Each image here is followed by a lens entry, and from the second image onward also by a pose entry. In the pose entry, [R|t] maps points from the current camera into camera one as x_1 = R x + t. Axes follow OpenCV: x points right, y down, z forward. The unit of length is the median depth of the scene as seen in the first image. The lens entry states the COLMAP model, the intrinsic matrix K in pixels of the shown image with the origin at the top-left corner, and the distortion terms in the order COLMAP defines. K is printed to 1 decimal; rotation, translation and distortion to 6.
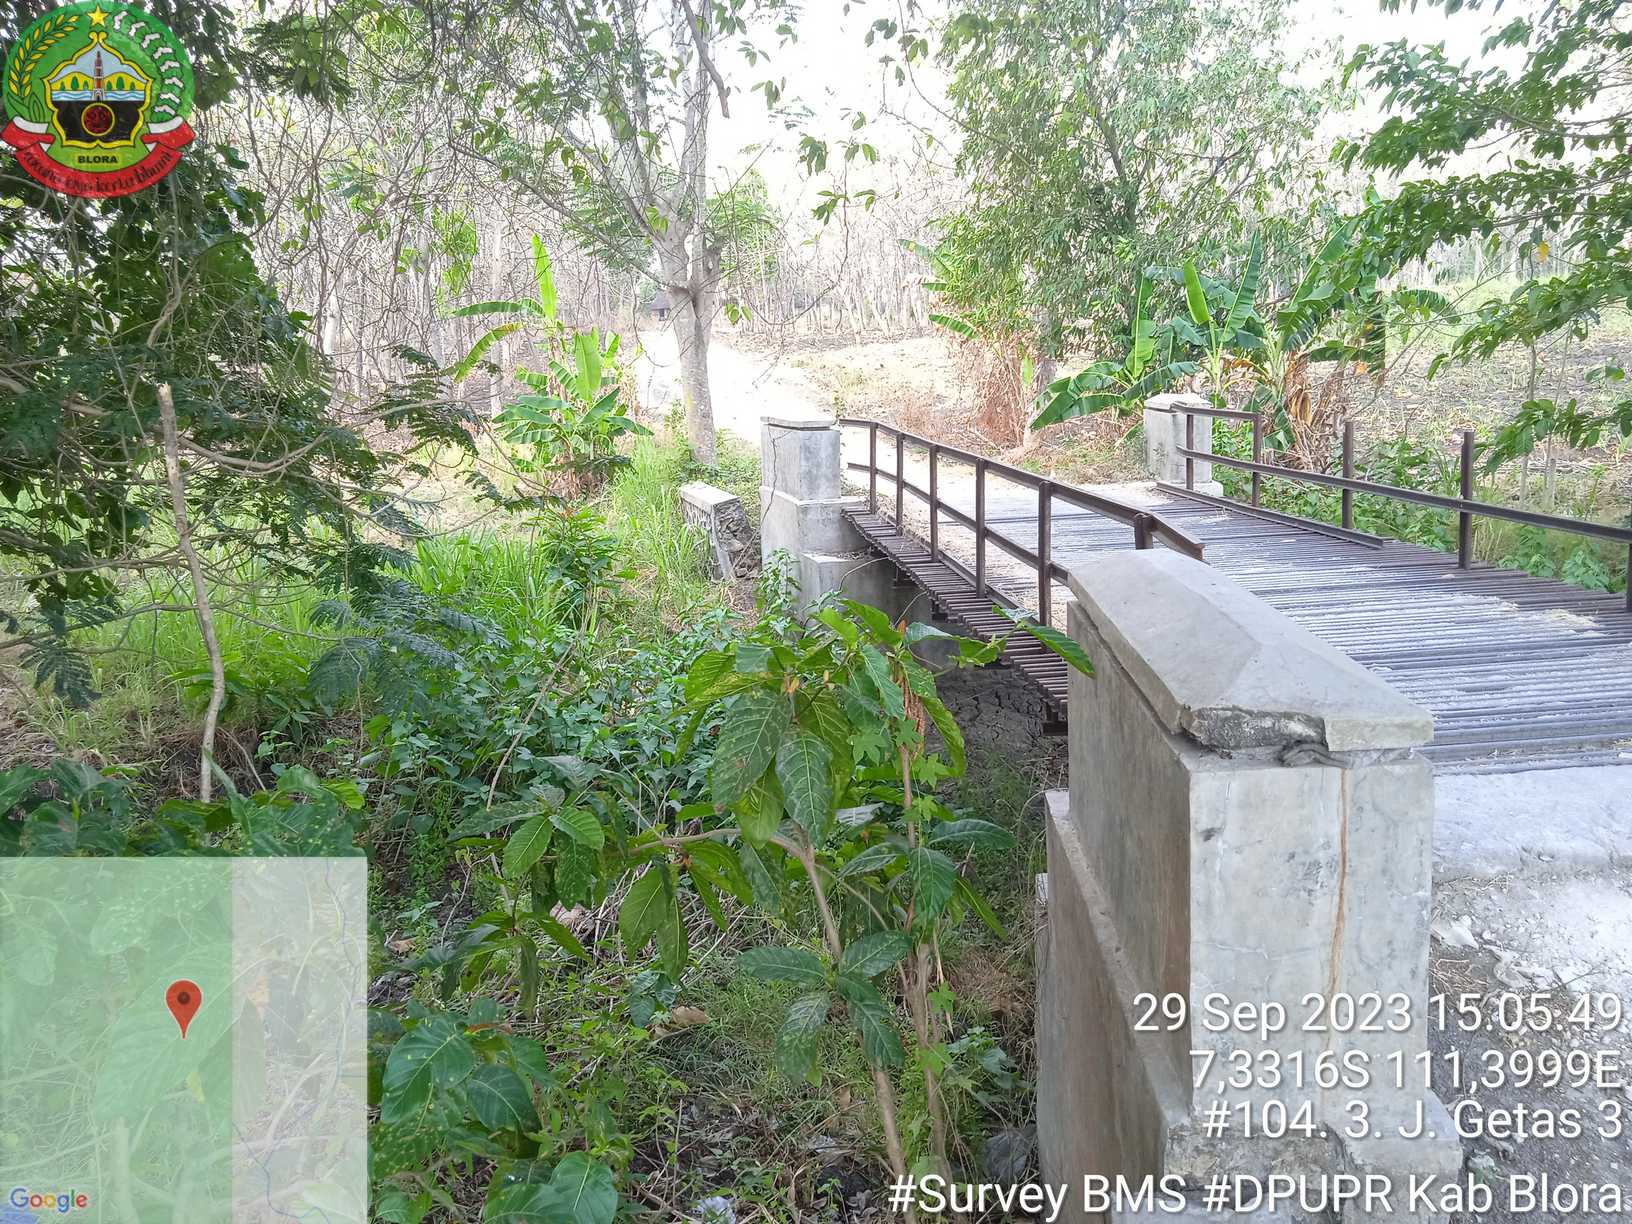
lens RADIAL K [[1329.0, 0, 800.8], [0, 1329.0, 628.6], [0, 0, 1]] dist [0.044774, -0.050932]
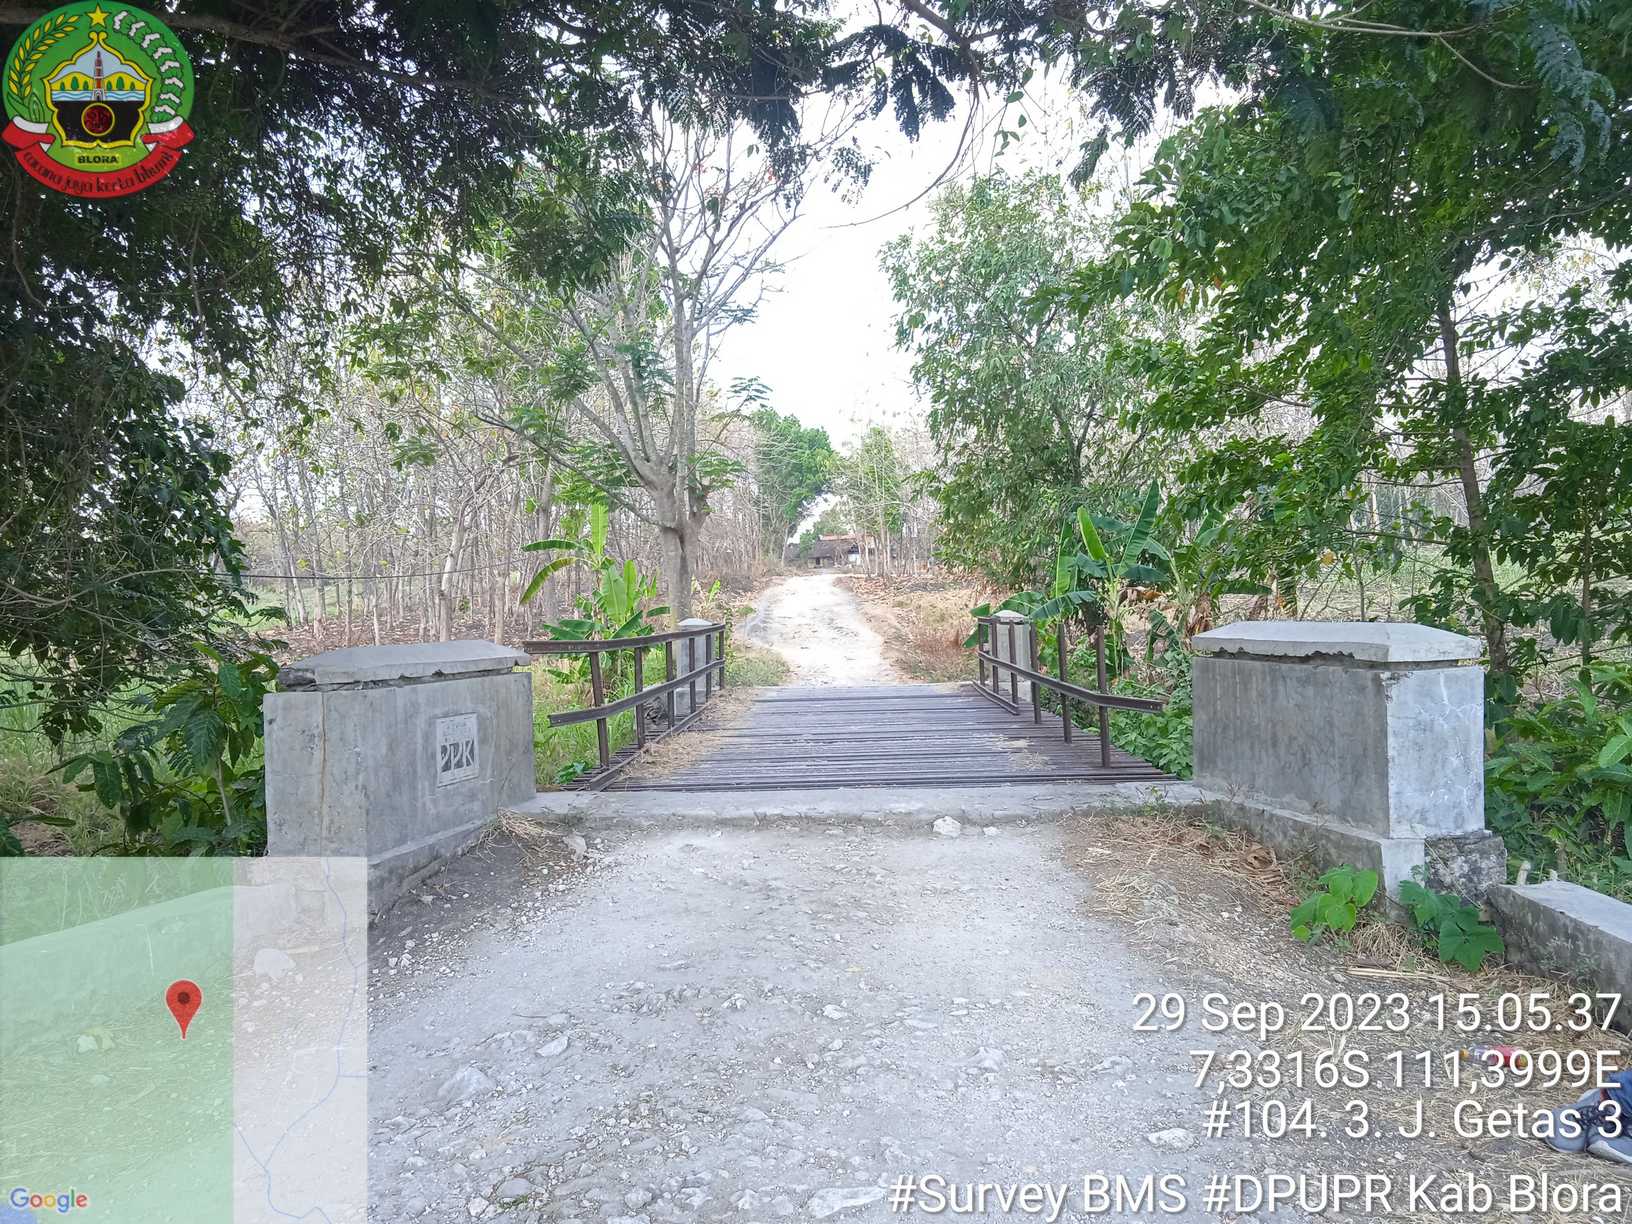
lens RADIAL K [[1329.0, 0, 818.6], [0, 1329.0, 613.1], [0, 0, 1]] dist [0.044774, -0.050932]
pose [[0.993520, 0.012135, -0.113004, 0.233577], [-0.033766, 0.980906, -0.191527, 0.059232], [0.108522, 0.194102, 0.974960, -0.181860]]
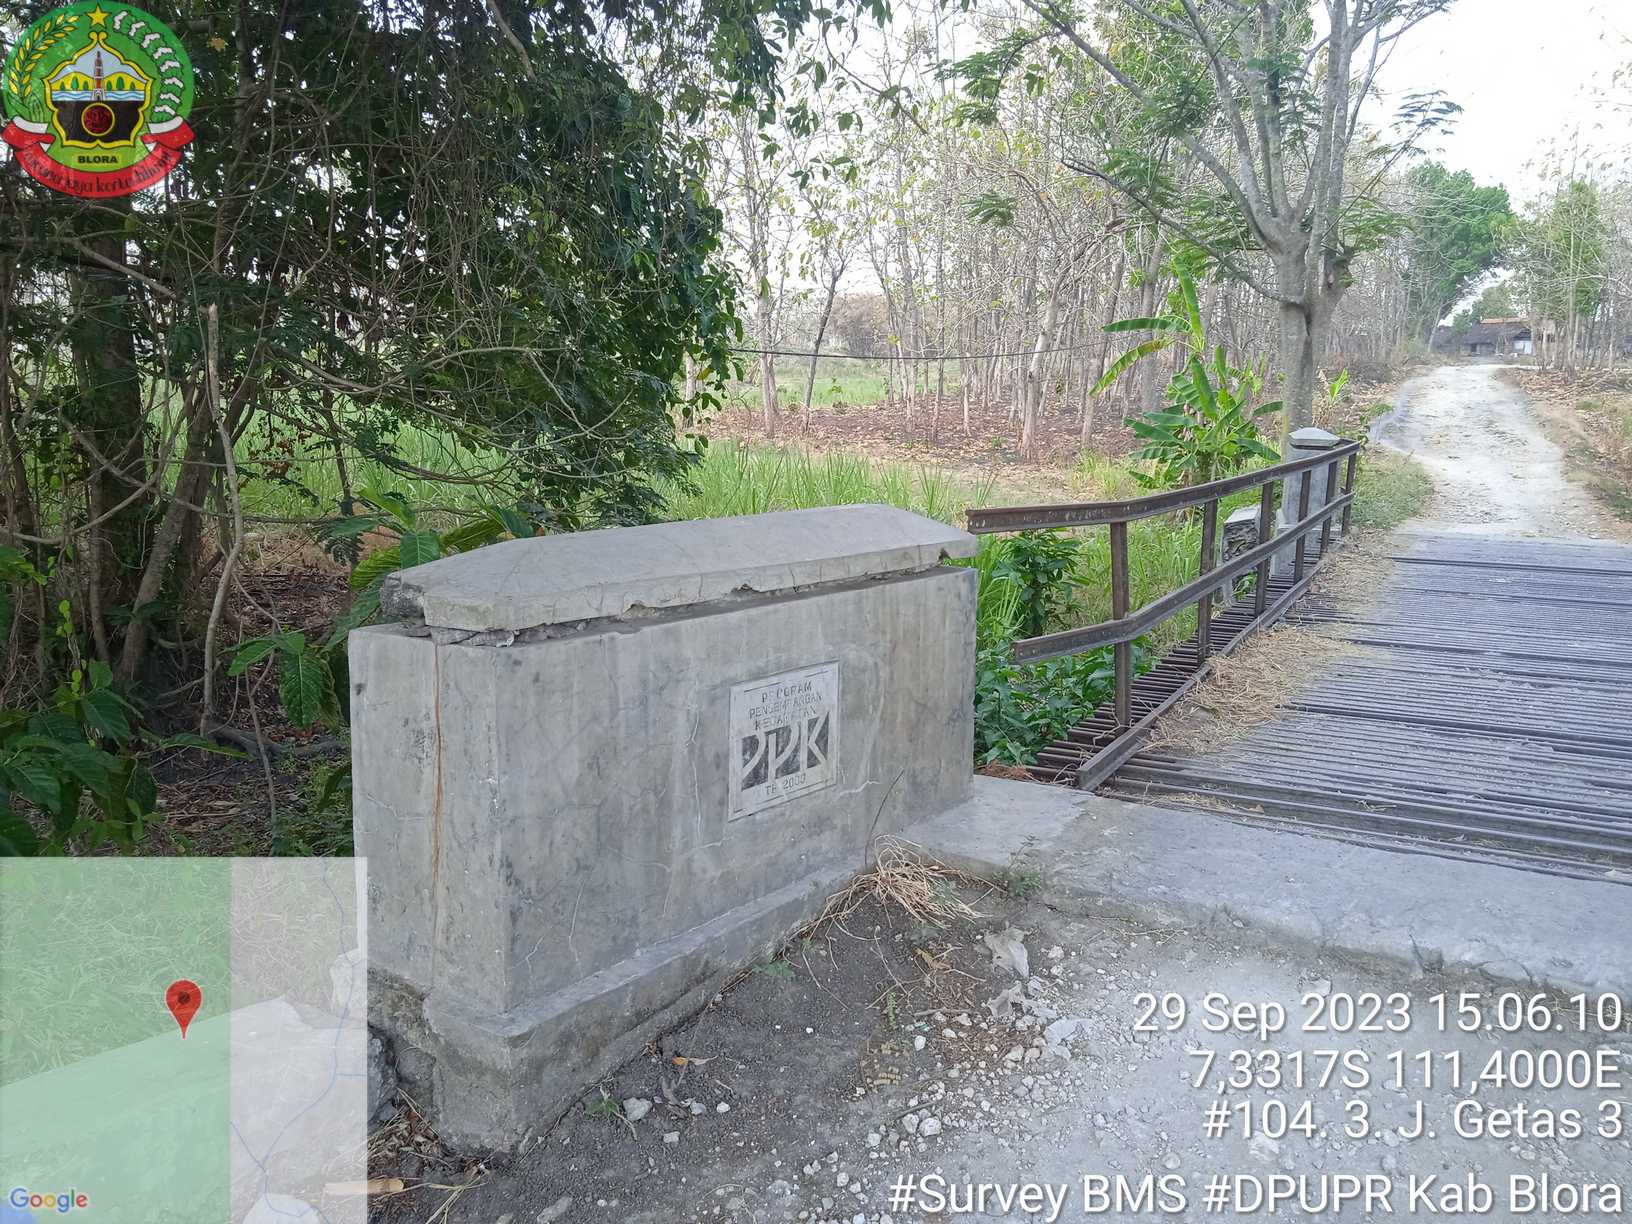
lens RADIAL K [[1329.0, 0, 819.0], [0, 1329.0, 630.8], [0, 0, 1]] dist [0.044774, -0.050932]
pose [[0.847604, 0.143478, -0.510864, 0.183726], [-0.153220, 0.987919, 0.023244, 0.003812], [0.508027, 0.058573, 0.859347, 0.039556]]
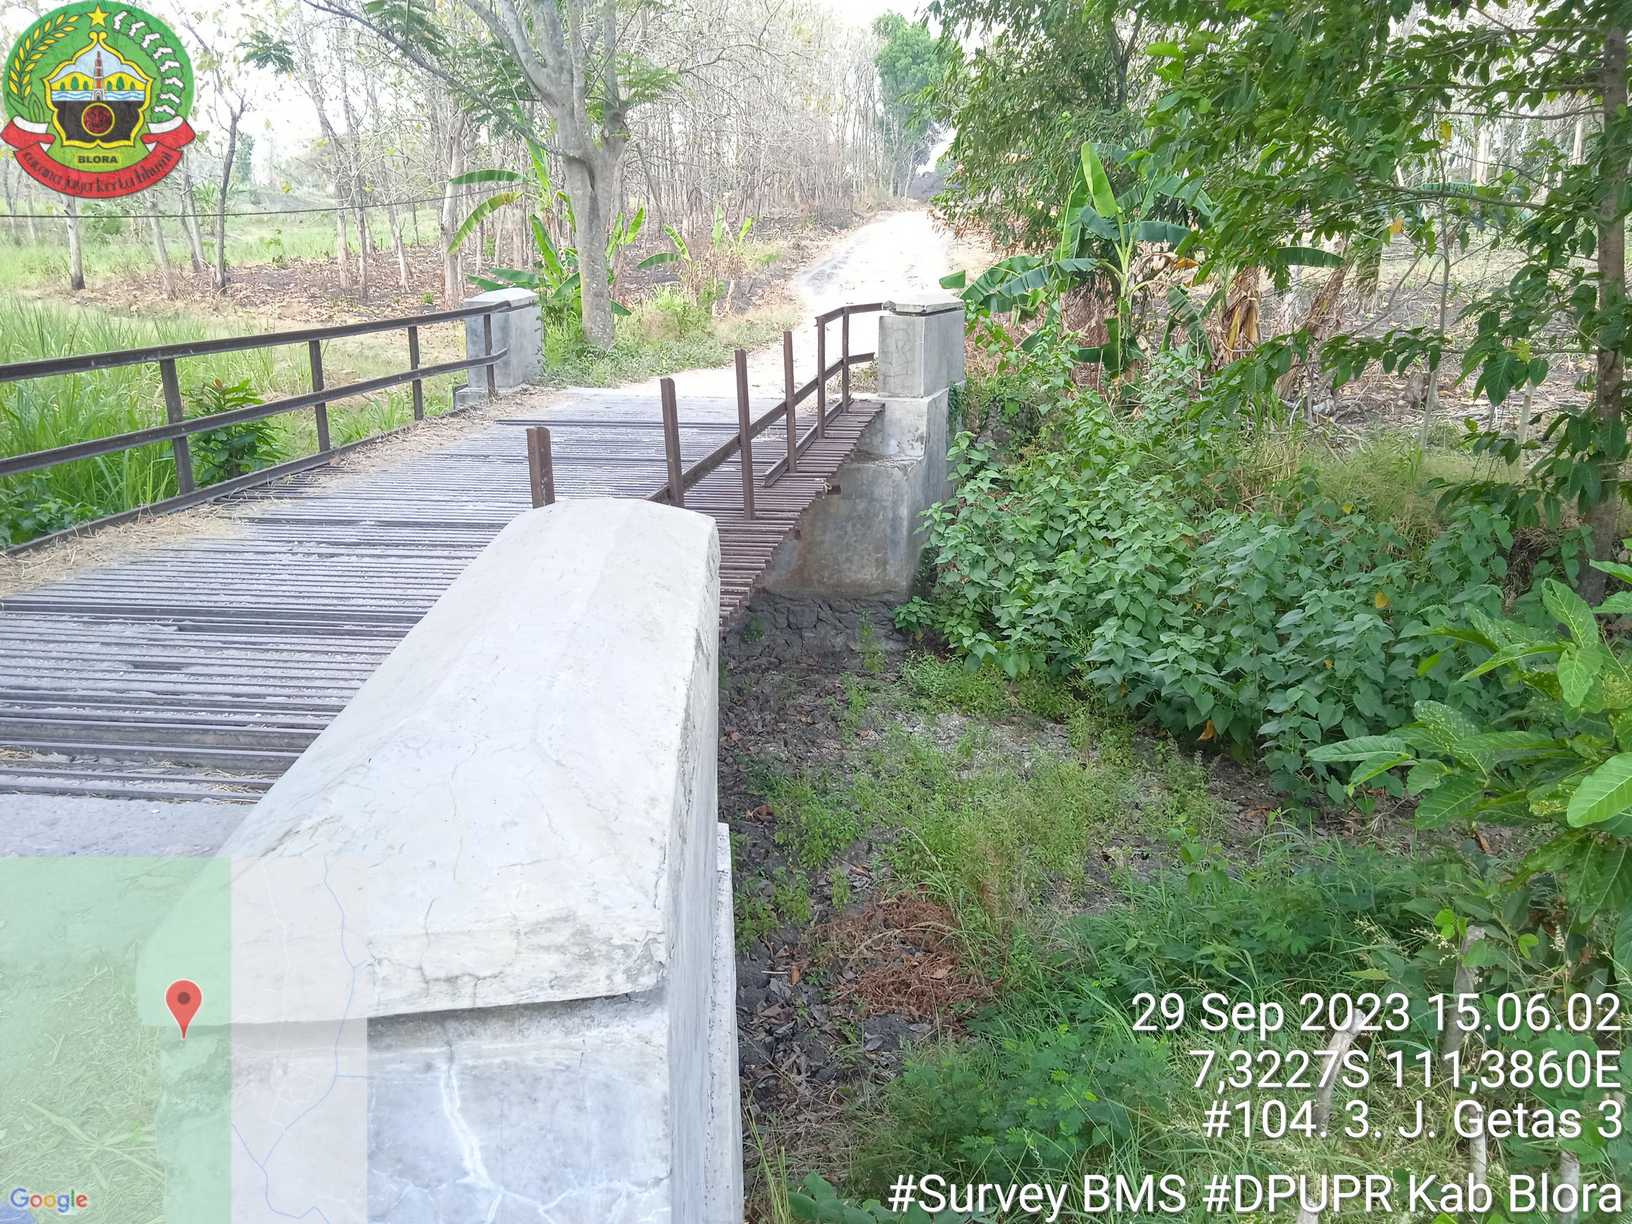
lens RADIAL K [[1329.0, 0, 816.7], [0, 1329.0, 619.9], [0, 0, 1]] dist [0.044774, -0.050932]
pose [[0.974961, 0.093889, -0.201586, 0.389225], [-0.078074, 0.993315, 0.085032, -0.029762], [0.208222, -0.067164, 0.975773, 0.111251]]
